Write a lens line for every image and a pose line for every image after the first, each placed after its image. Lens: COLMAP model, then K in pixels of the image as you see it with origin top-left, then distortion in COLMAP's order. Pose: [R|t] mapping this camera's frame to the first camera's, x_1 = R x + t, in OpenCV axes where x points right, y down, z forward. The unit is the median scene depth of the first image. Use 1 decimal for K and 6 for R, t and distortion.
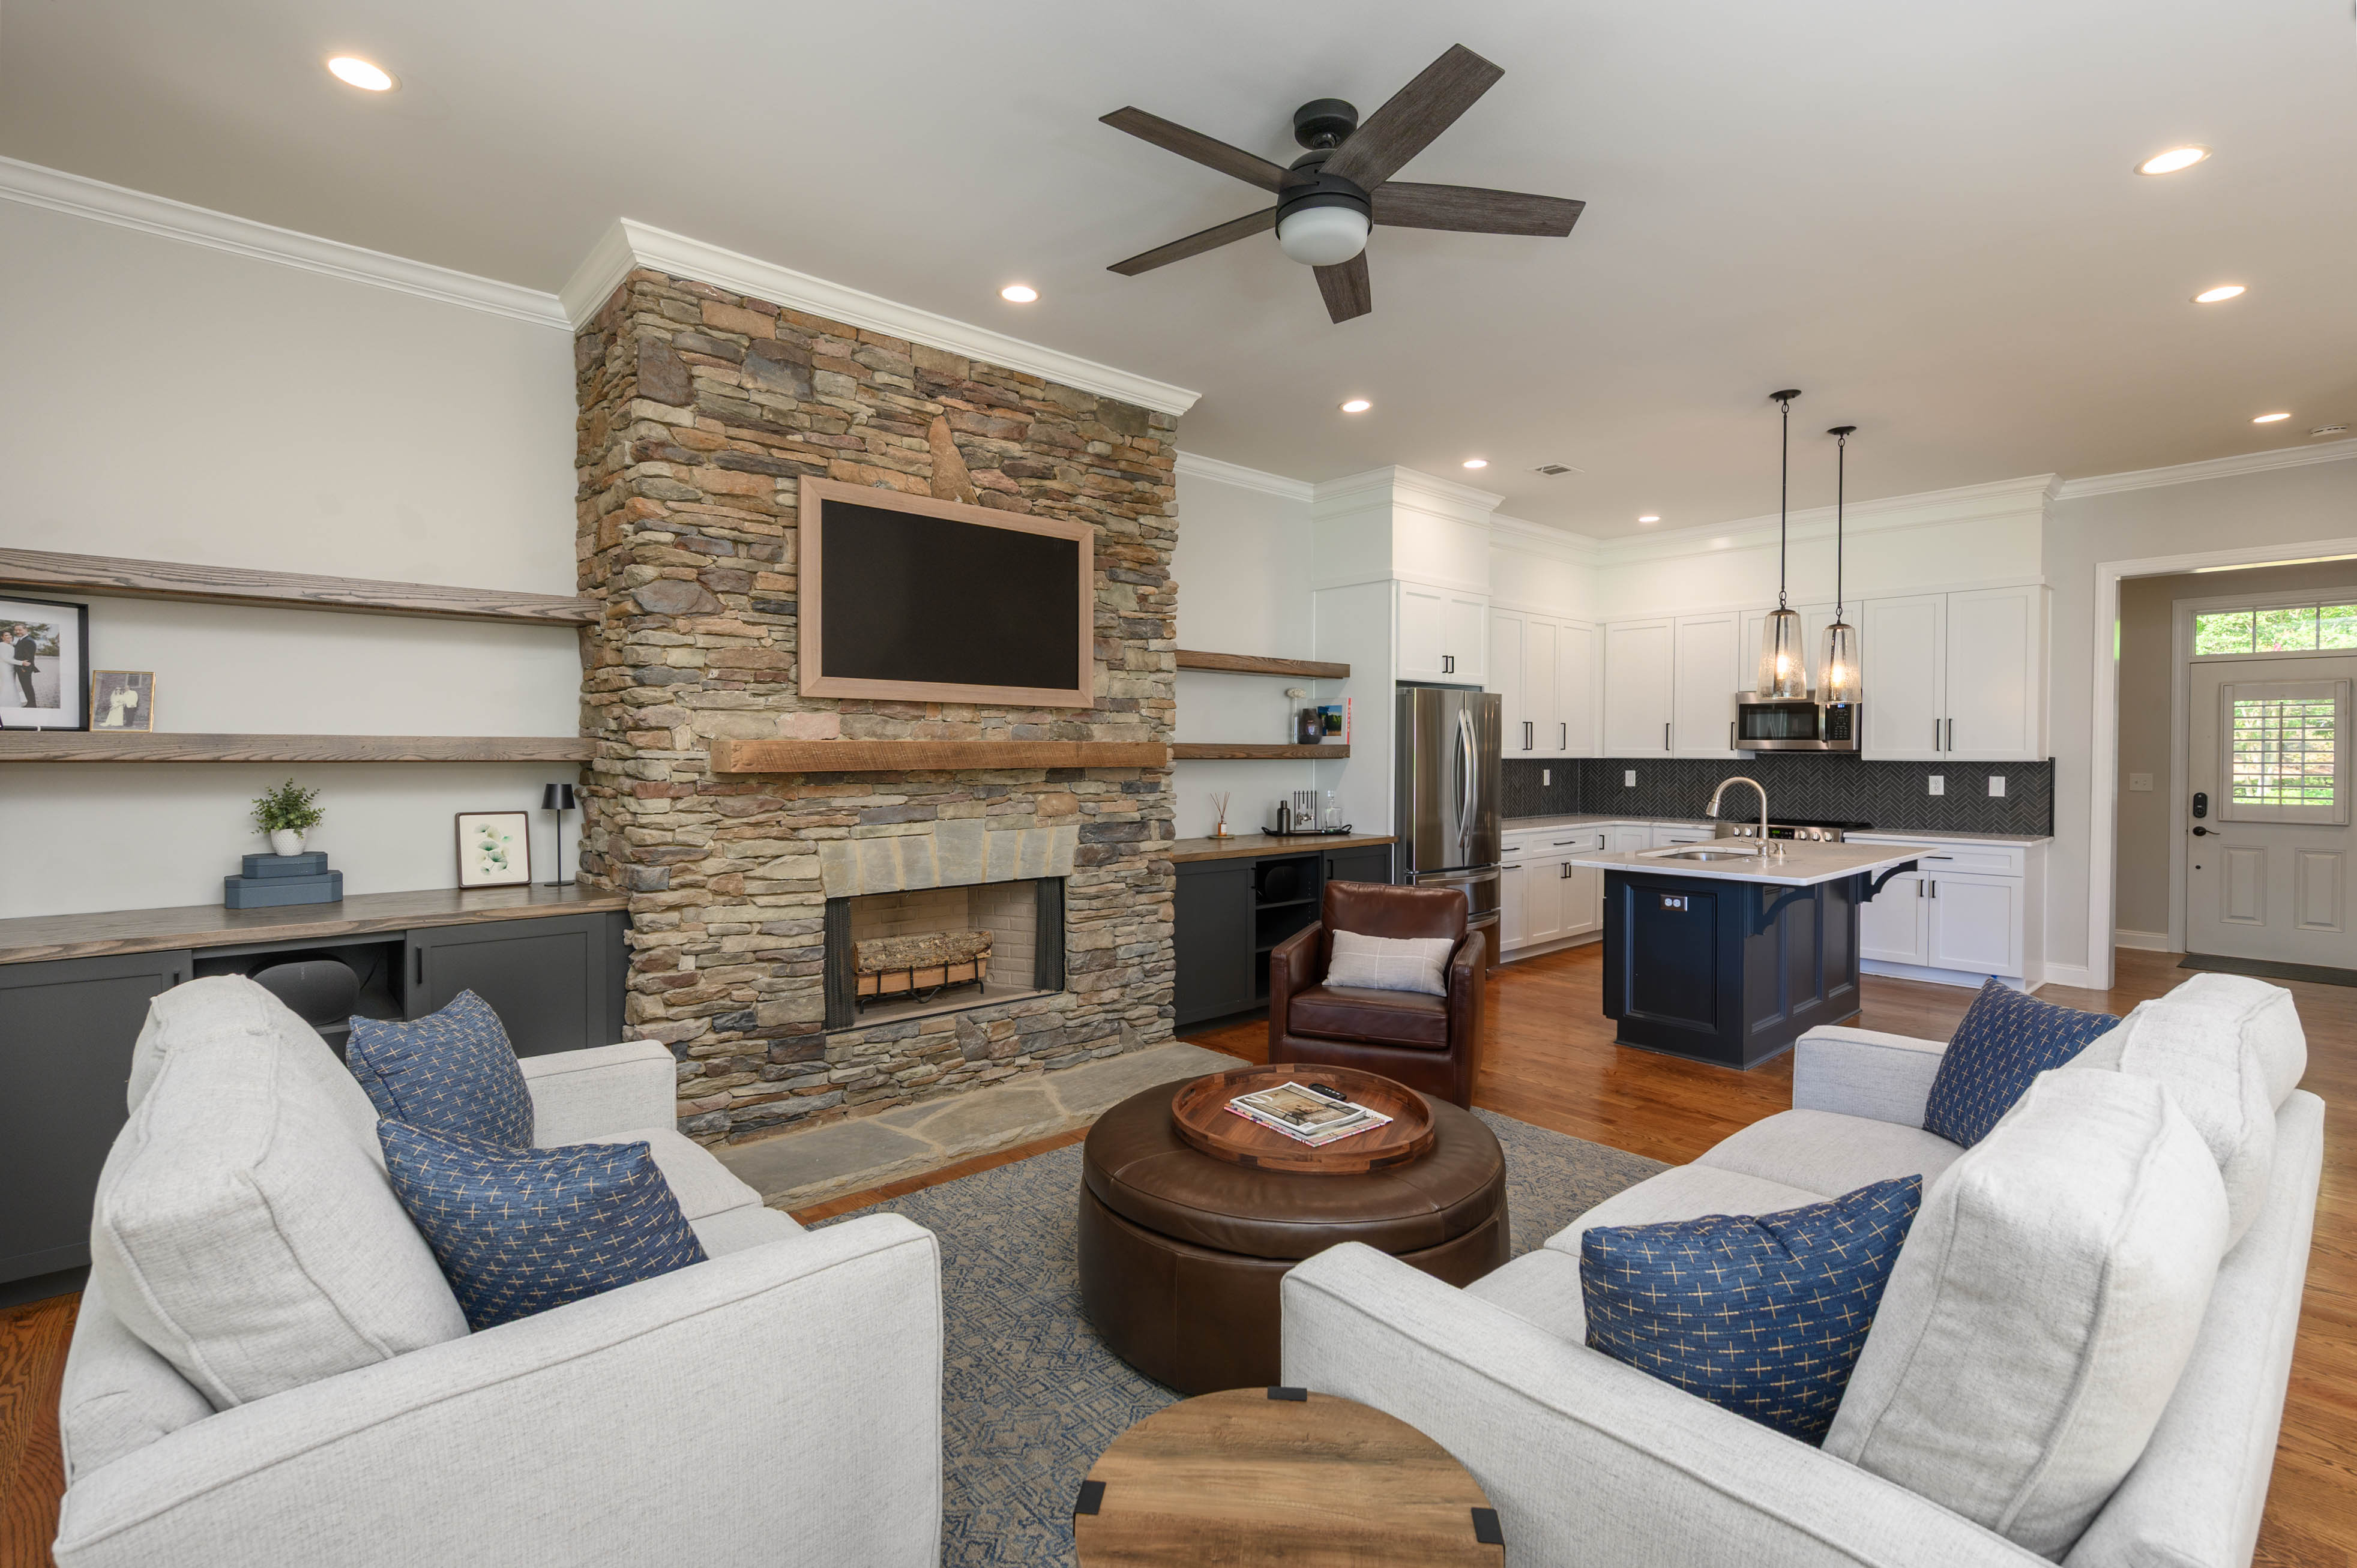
lens RADIAL K [[1066.0, 0, 1180.5], [0, 1066.0, 767.9], [0, 0, 1]] dist [-0.001582, -0.000415]
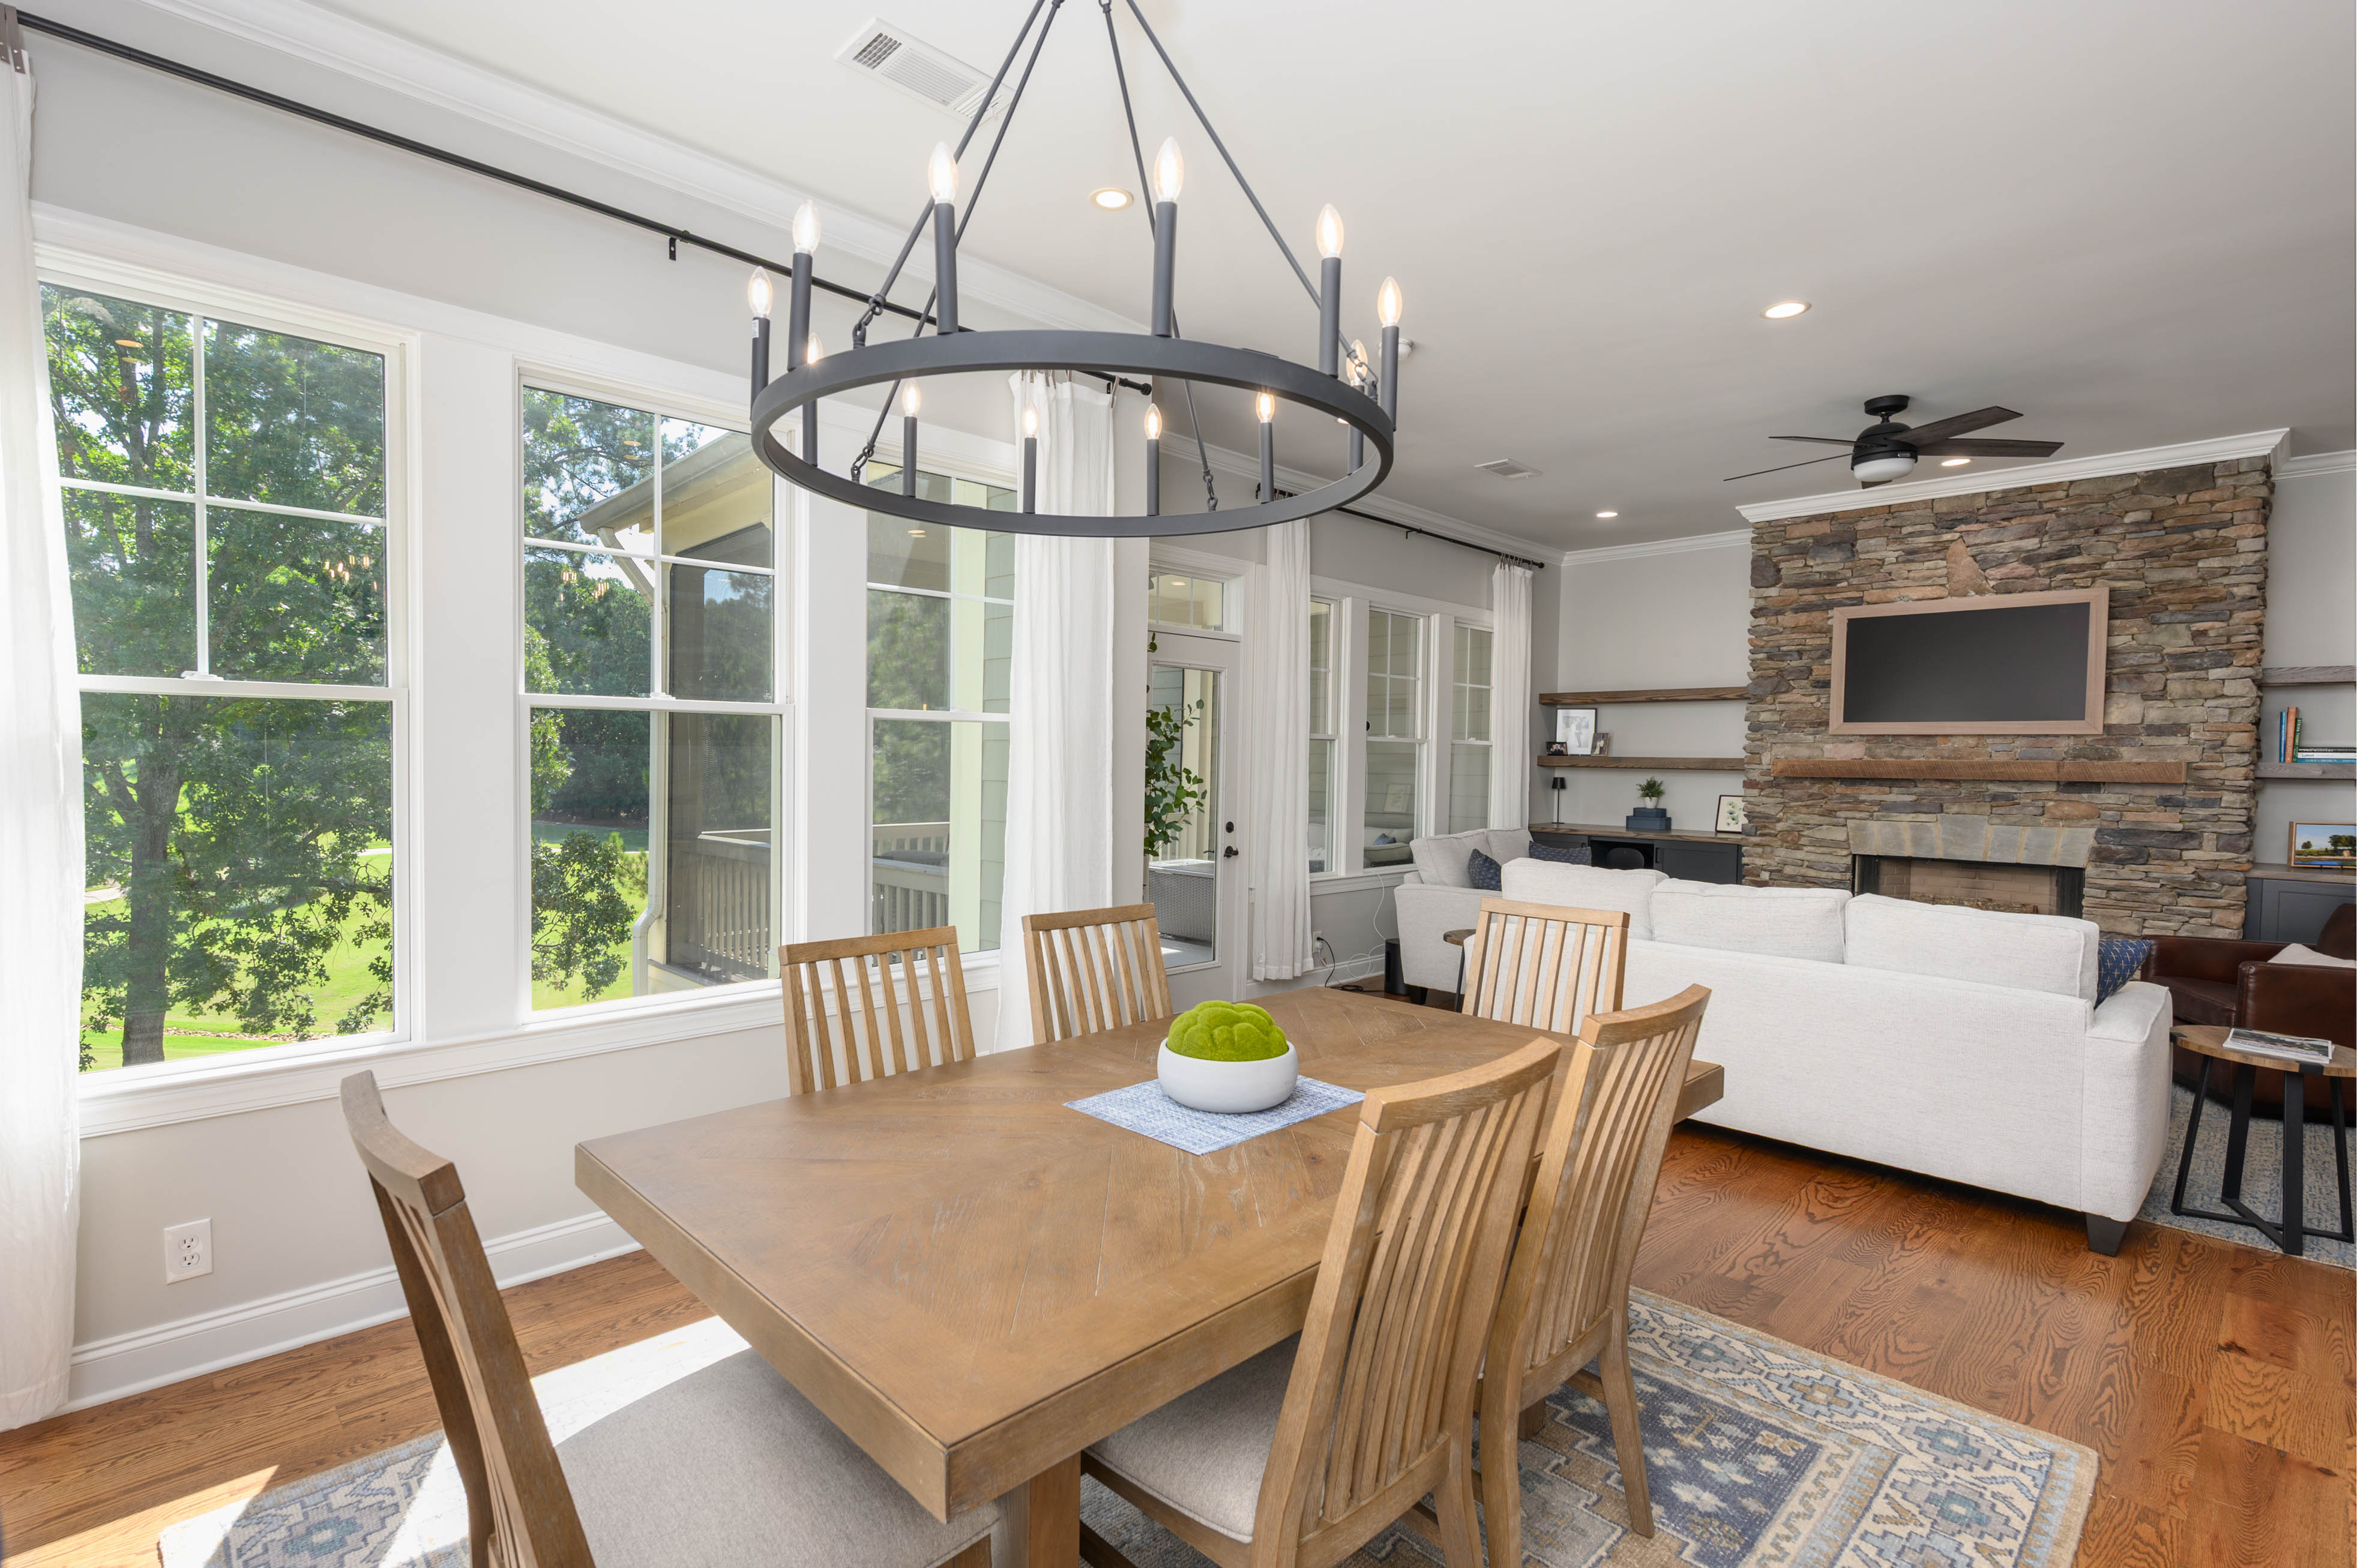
lens RADIAL K [[1104.9, 0, 1121.2], [0, 1104.9, 786.4], [0, 0, 1]] dist [-0.000183, 0.000035]
pose [[0.023074, 0.025658, -0.999404, 1.271374], [-0.027517, 0.999308, 0.025021, 0.004090], [0.999355, 0.026923, 0.023764, -0.181423]]
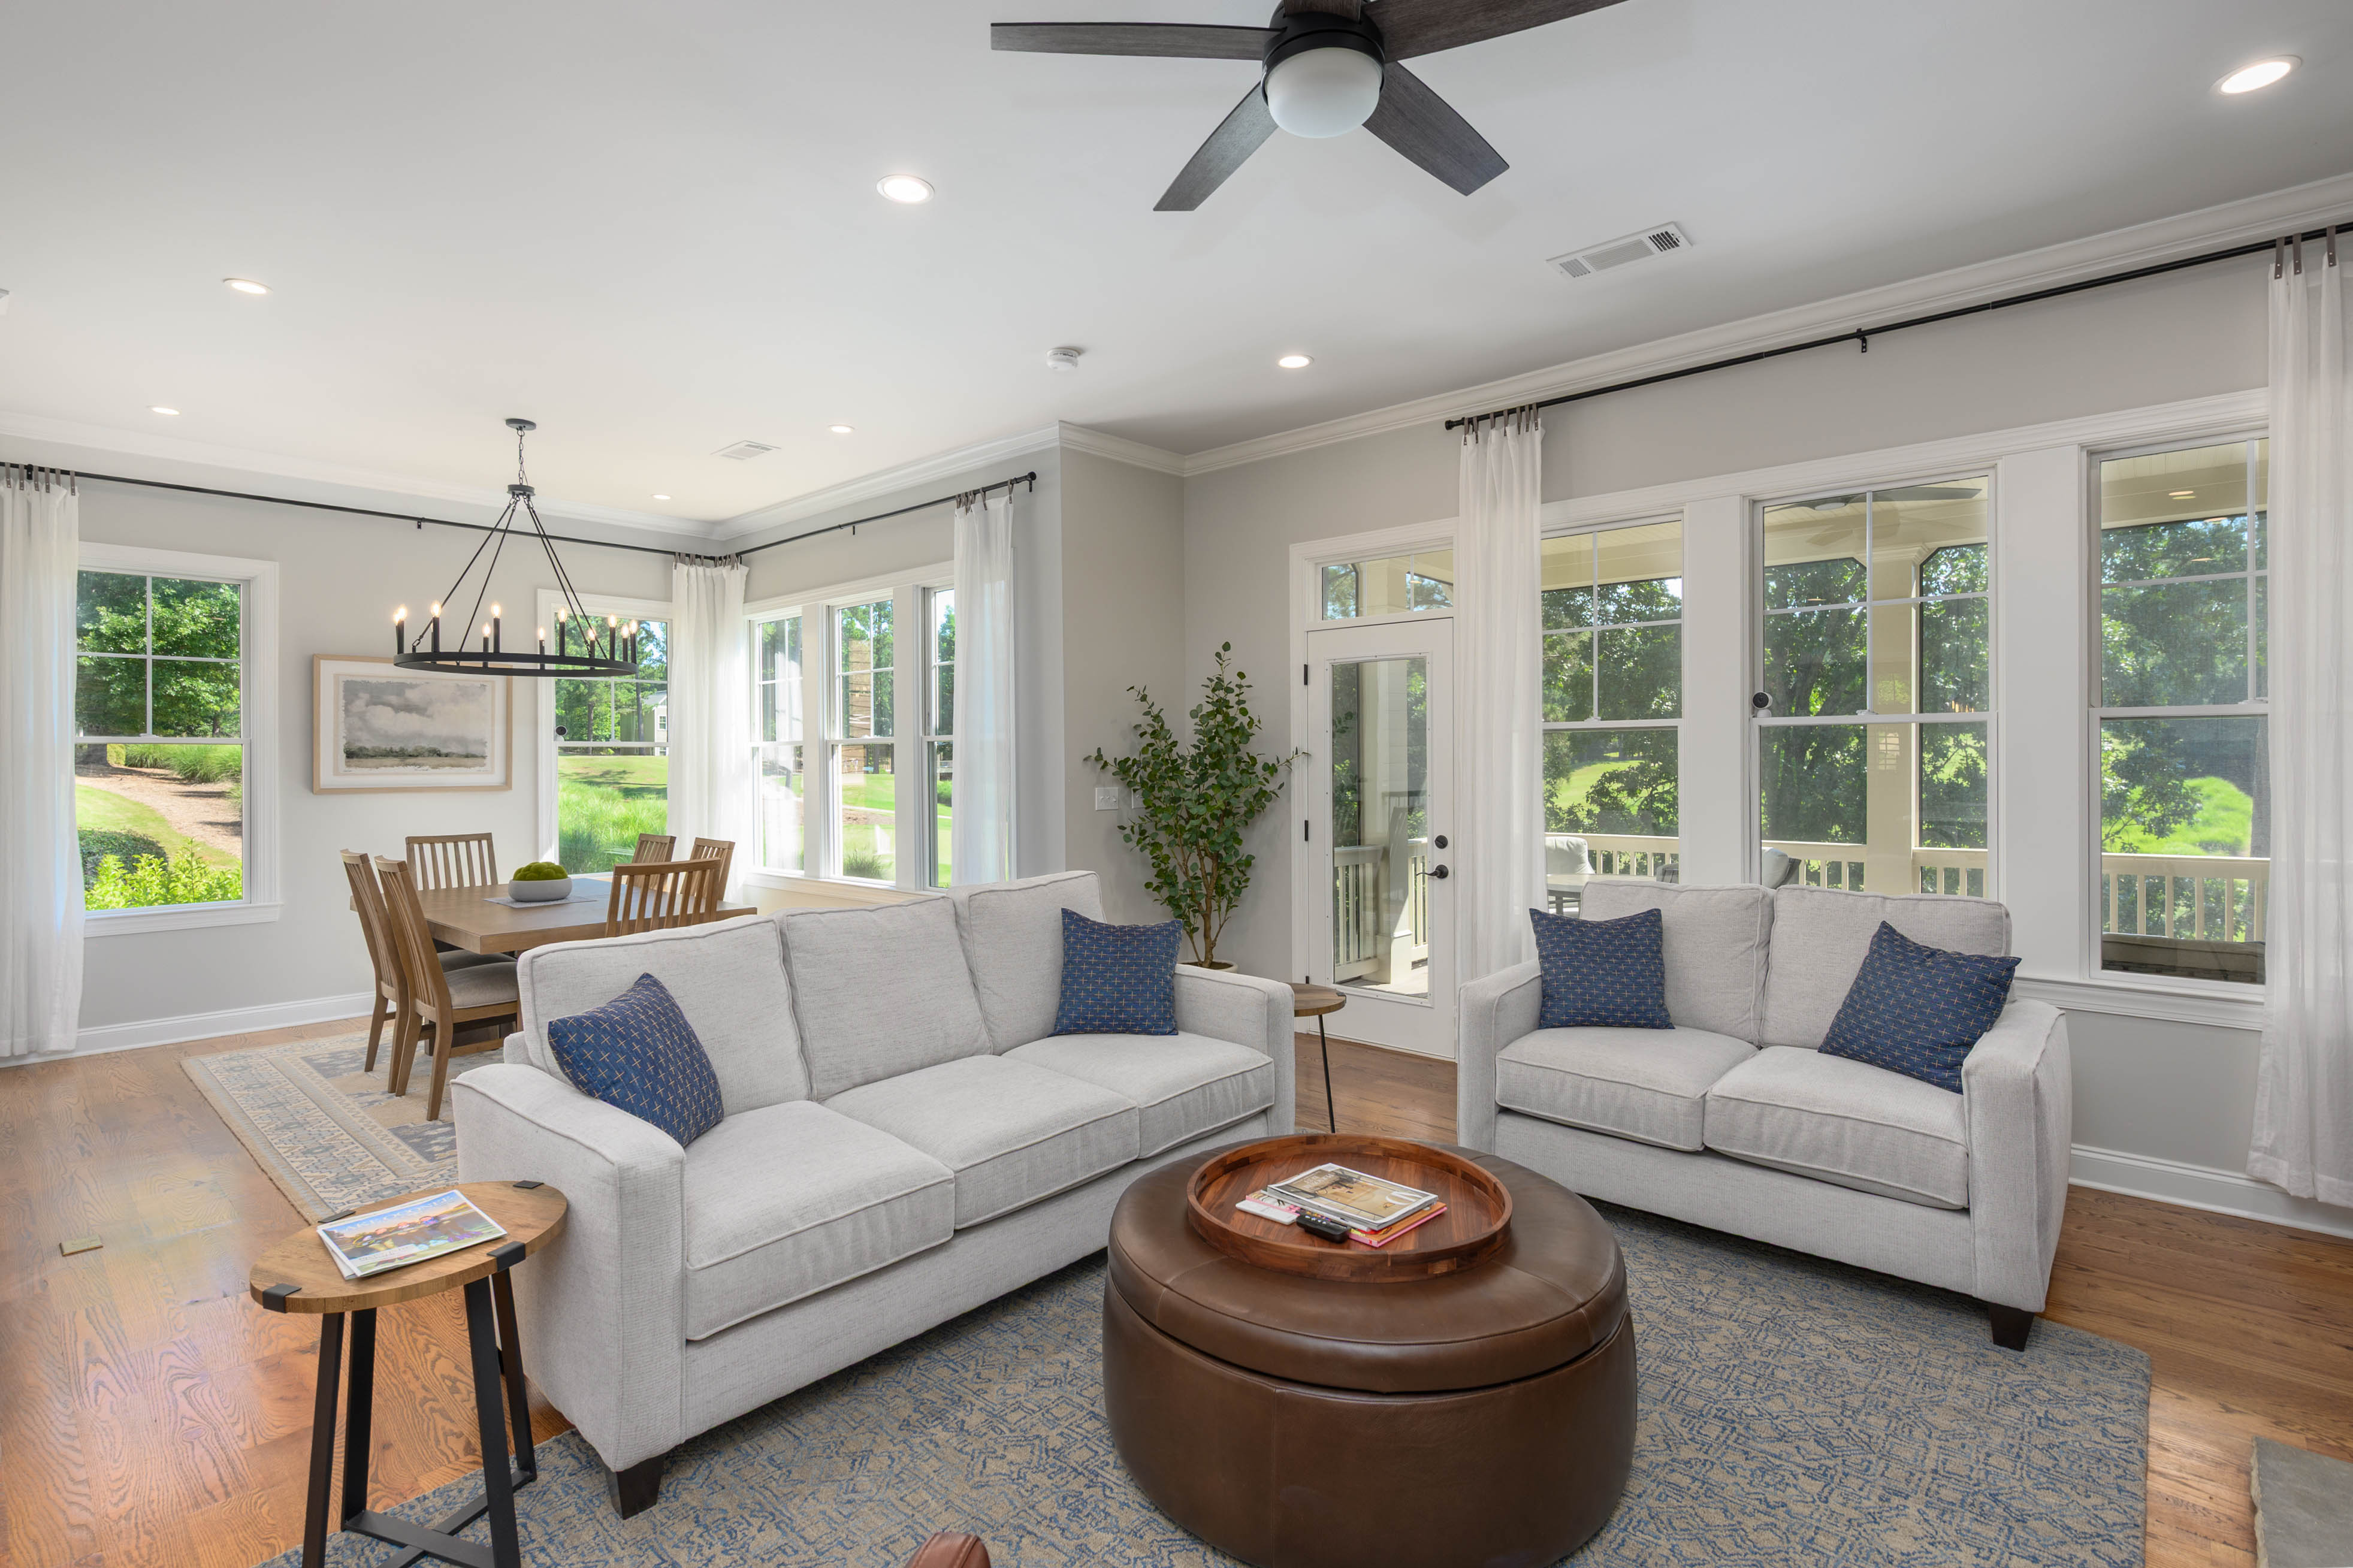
lens RADIAL K [[1095.5, 0, 1184.4], [0, 1095.5, 761.0], [0, 0, 1]] dist [-0.001311, 0.000084]
pose [[-0.992217, 0.002642, -0.124497, 0.222591], [0.000887, 0.999899, 0.014152, -0.015591], [0.124522, 0.013931, -0.992119, 1.180302]]
